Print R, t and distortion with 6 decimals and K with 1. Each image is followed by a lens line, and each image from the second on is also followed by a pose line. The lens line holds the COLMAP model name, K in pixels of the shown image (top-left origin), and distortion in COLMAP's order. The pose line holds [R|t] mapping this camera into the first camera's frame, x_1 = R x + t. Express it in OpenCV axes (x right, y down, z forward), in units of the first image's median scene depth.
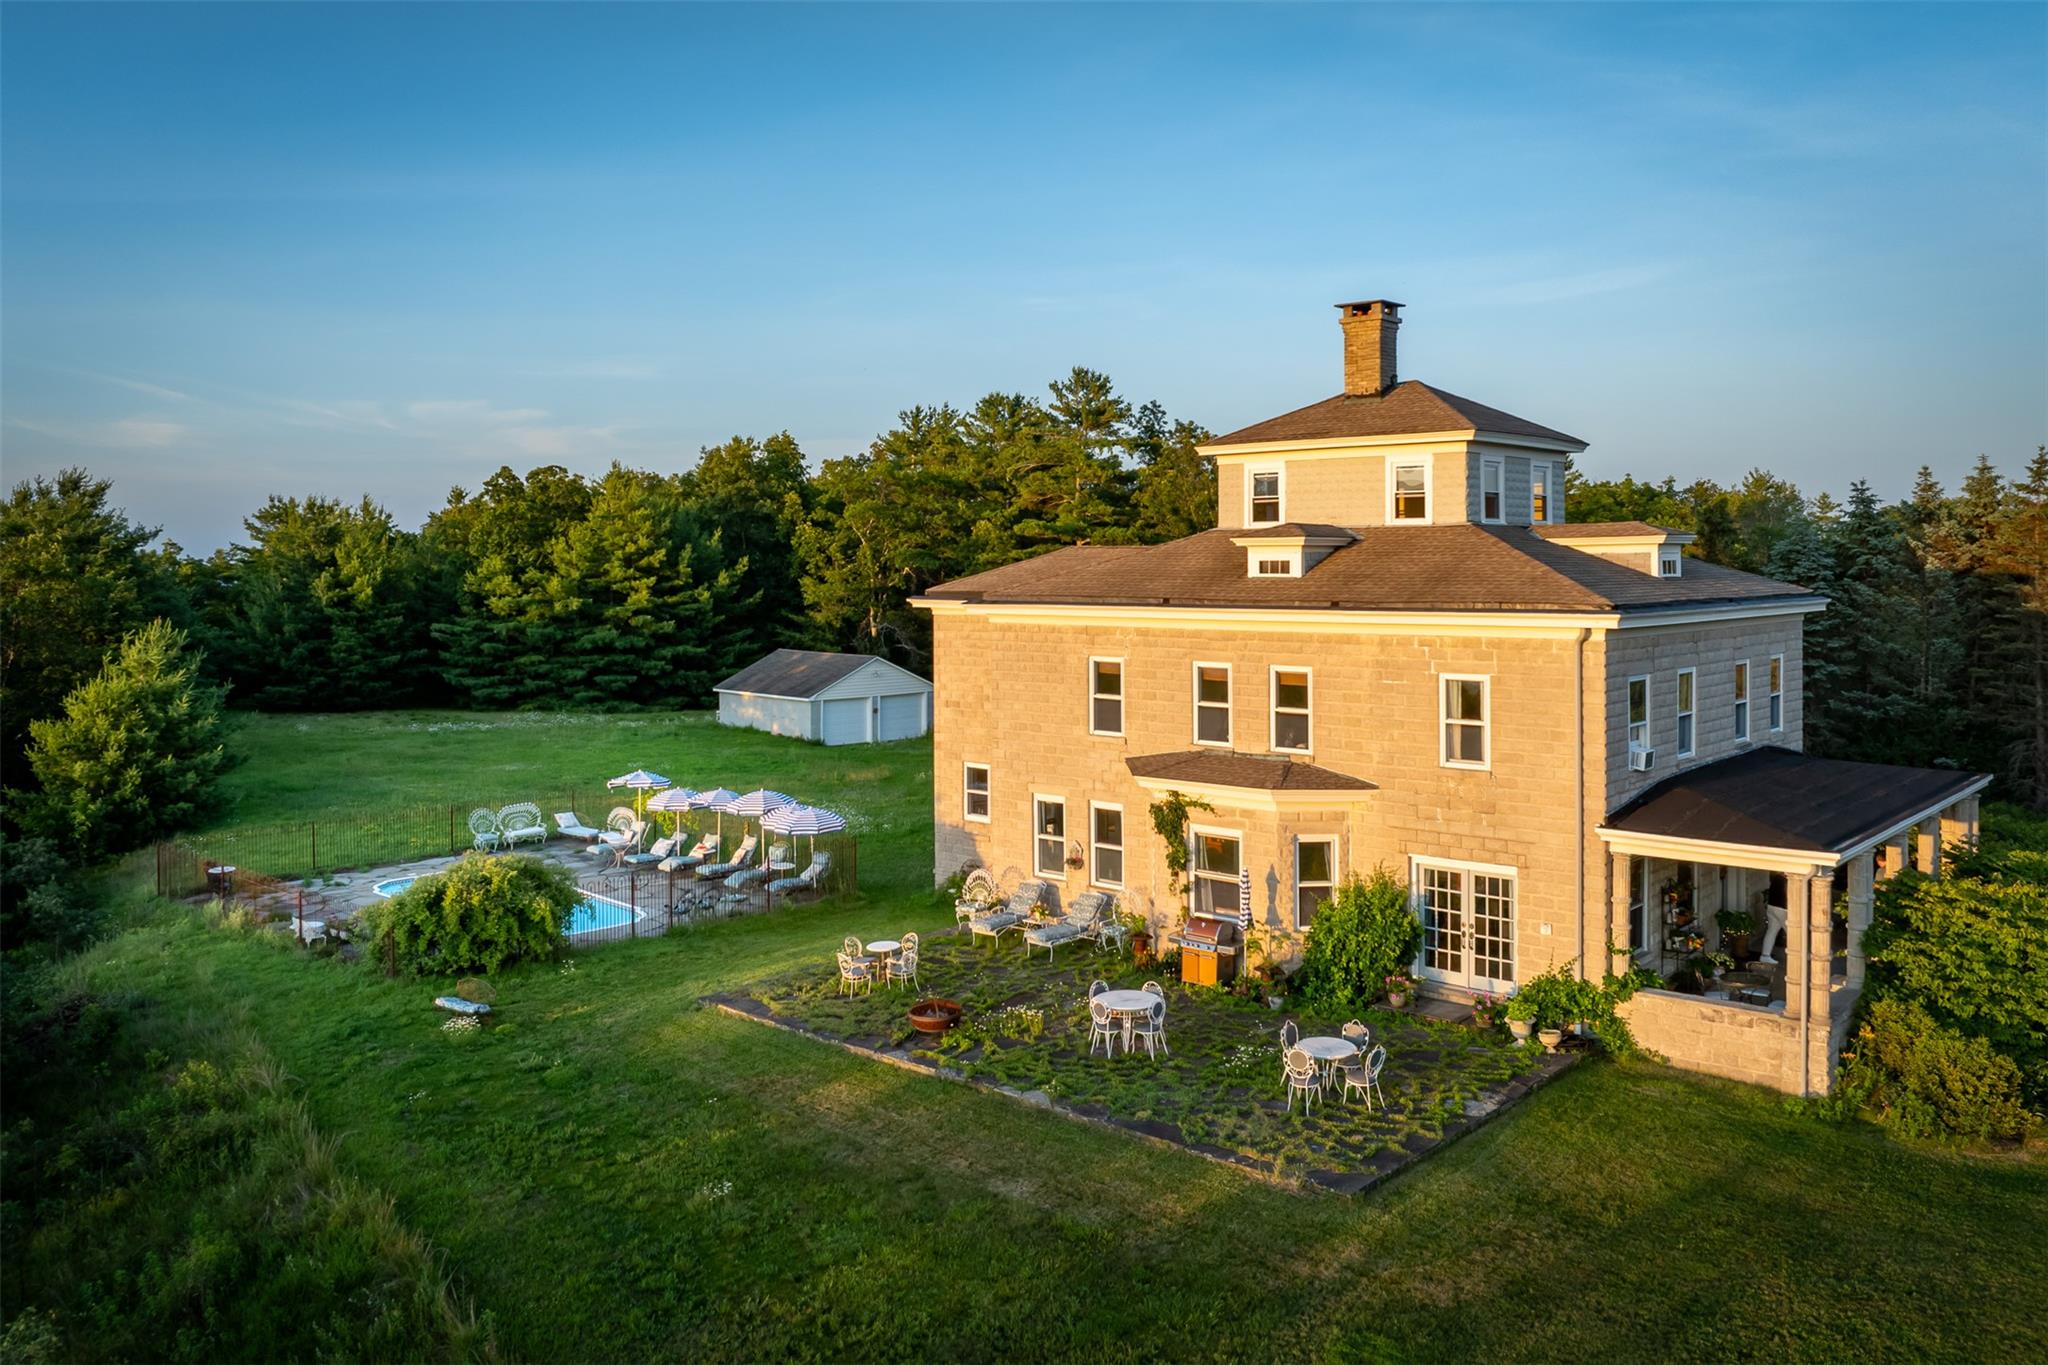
lens RADIAL K [[1540.9, 0, 1029.0], [0, 1540.9, 562.6], [0, 0, 1]] dist [-0.033626, -0.000875]
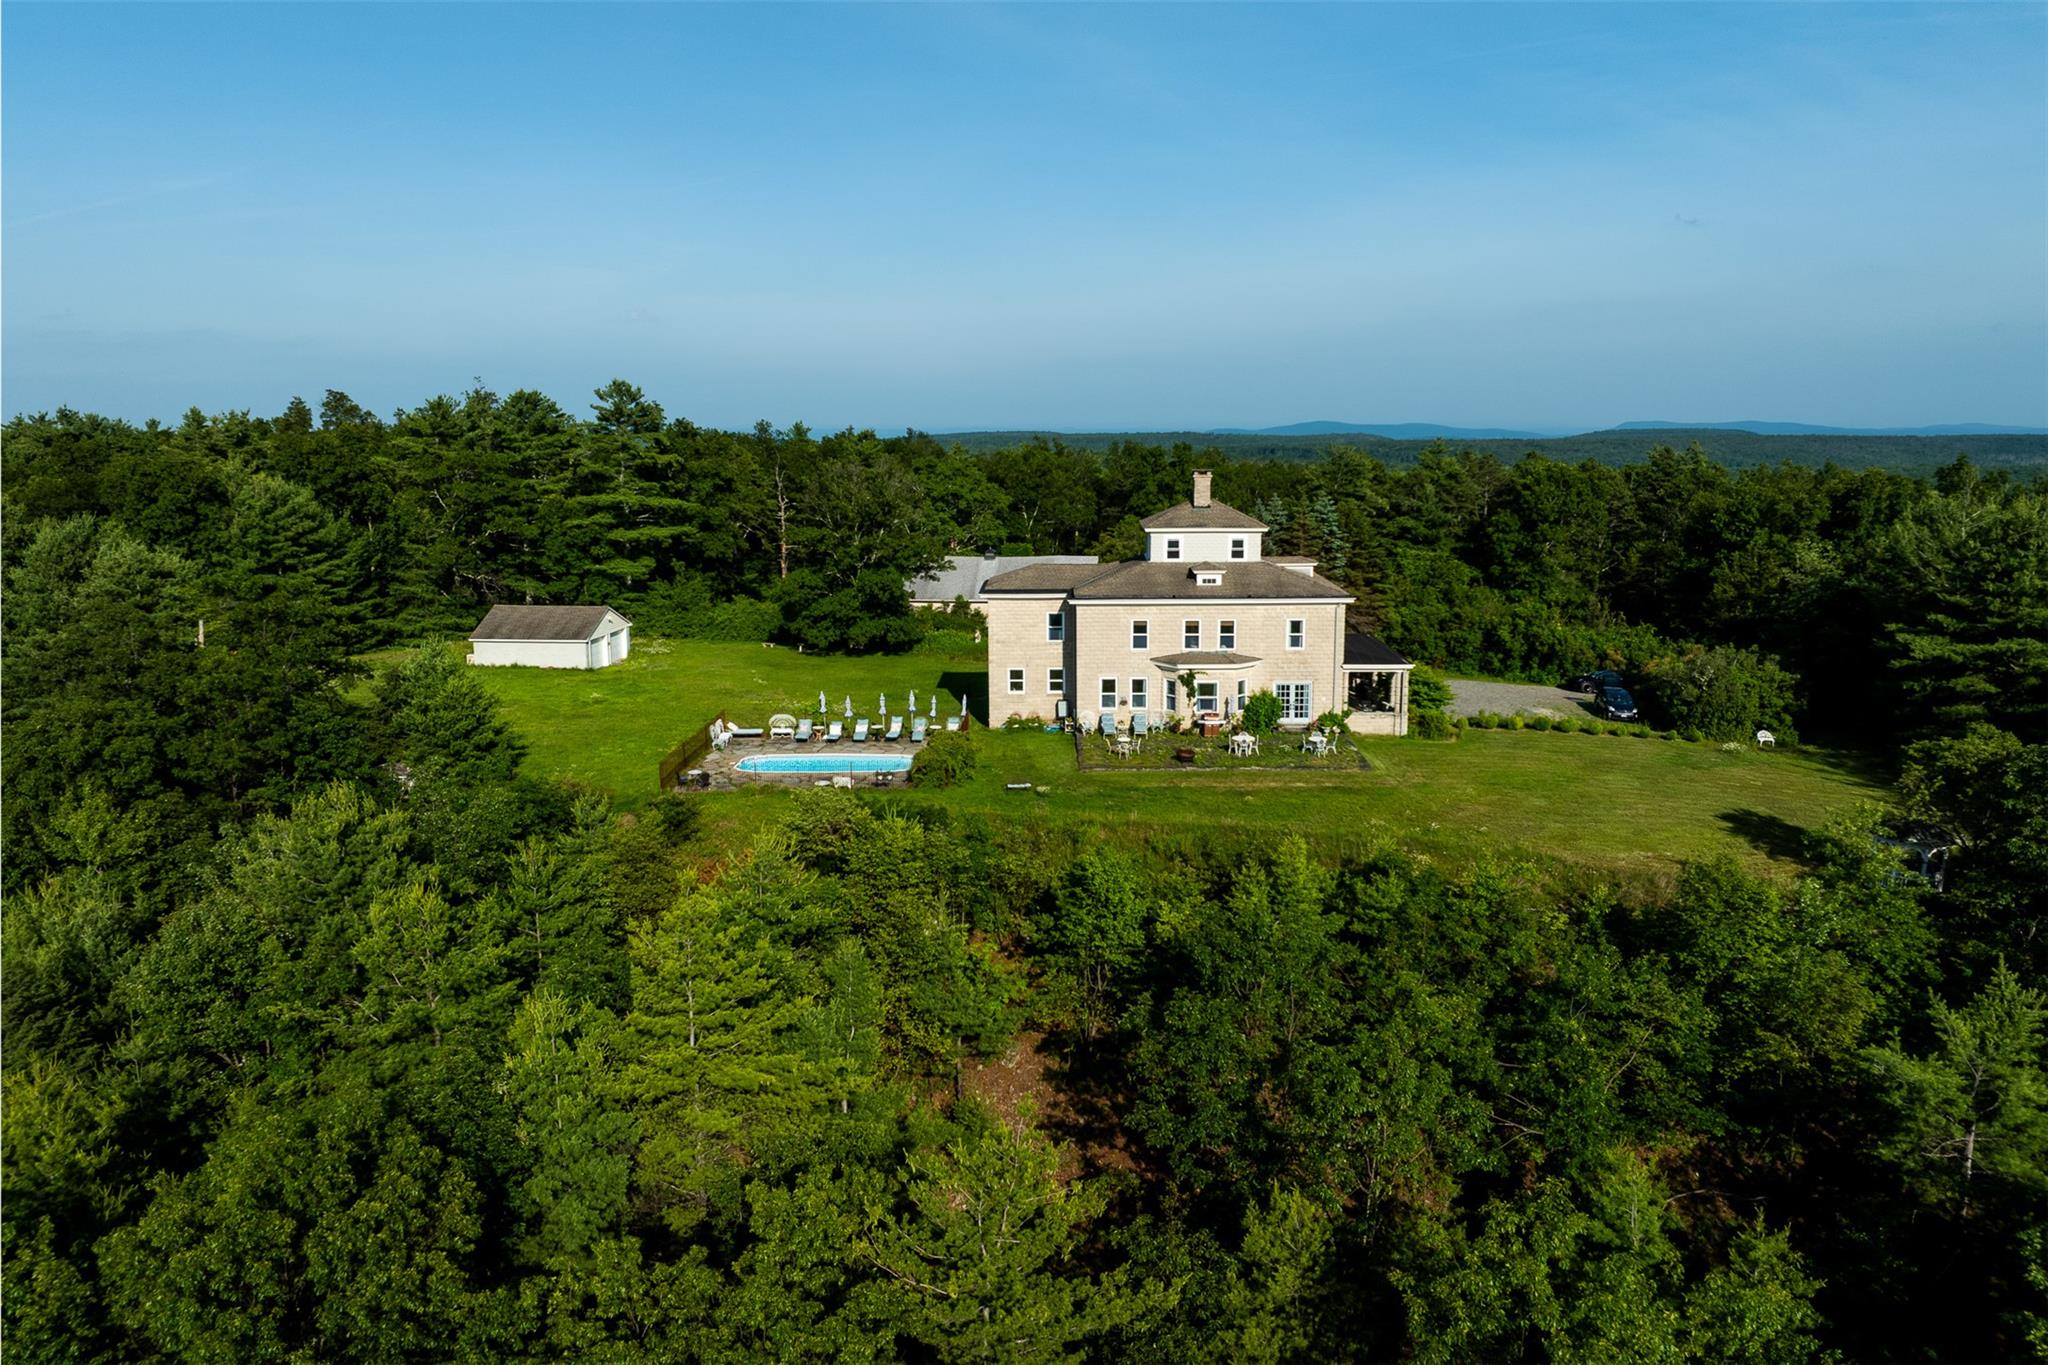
lens RADIAL K [[1347.0, 0, 1026.3], [0, 1347.0, 641.2], [0, 0, 1]] dist [-0.004936, -0.000344]
pose [[0.764696, -0.094739, 0.637389, -1.544740], [0.002655, 0.989588, 0.143902, -0.225612], [-0.644386, -0.108349, 0.756985, -0.554735]]
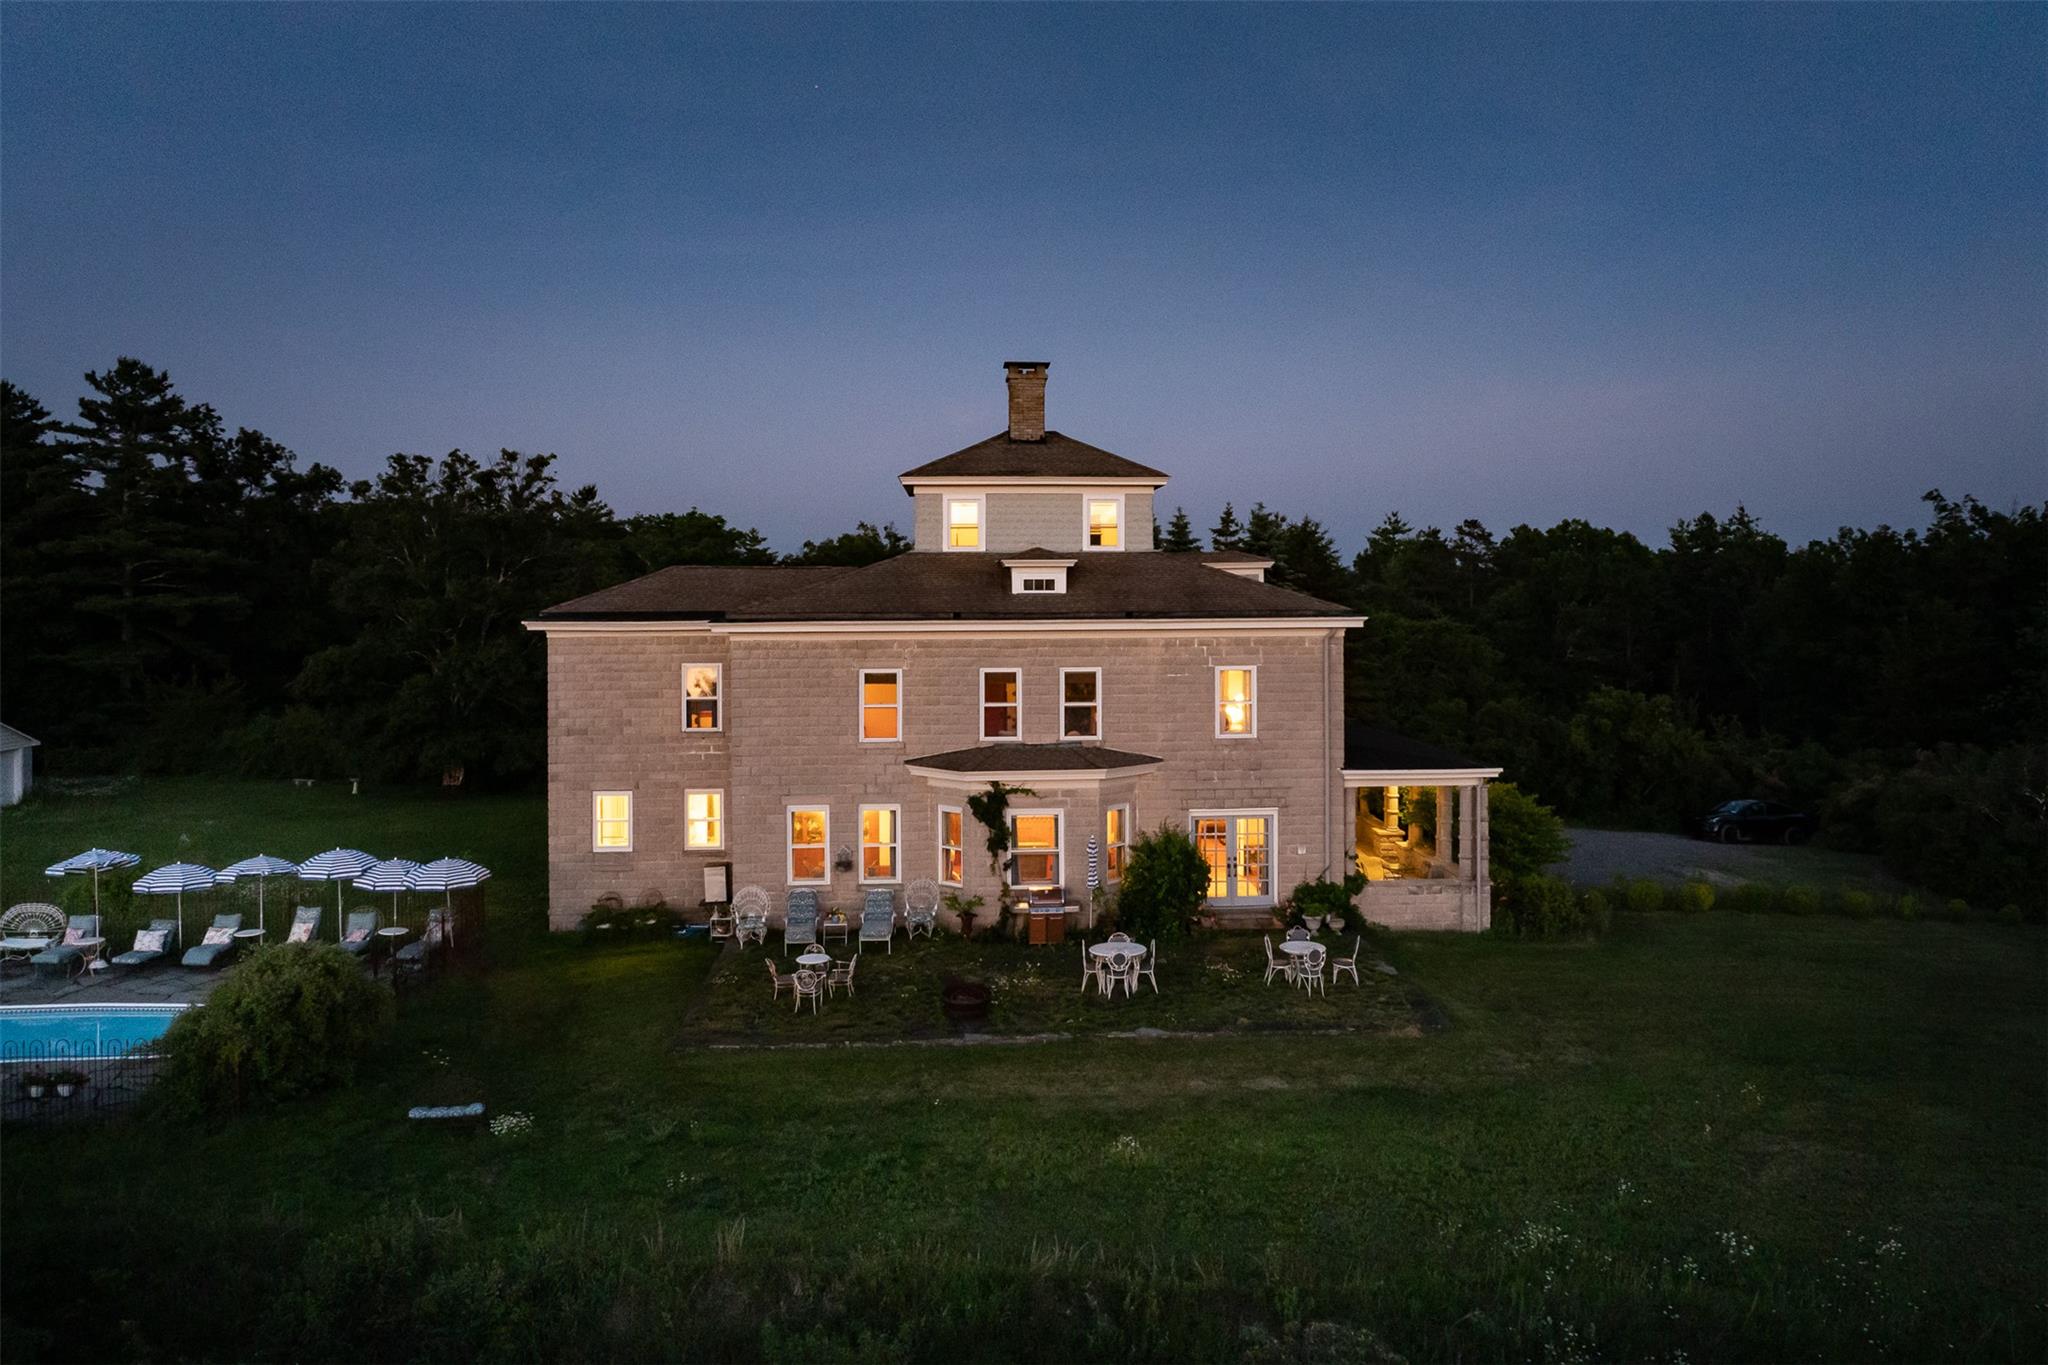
lens RADIAL K [[1540.9, 0, 1029.0], [0, 1540.9, 562.6], [0, 0, 1]] dist [-0.033626, -0.000875]
pose [[0.707176, 0.011546, 0.706944, -0.667293], [0.002049, 0.999829, -0.018378, 0.007479], [-0.707035, 0.014445, 0.707031, 0.170228]]
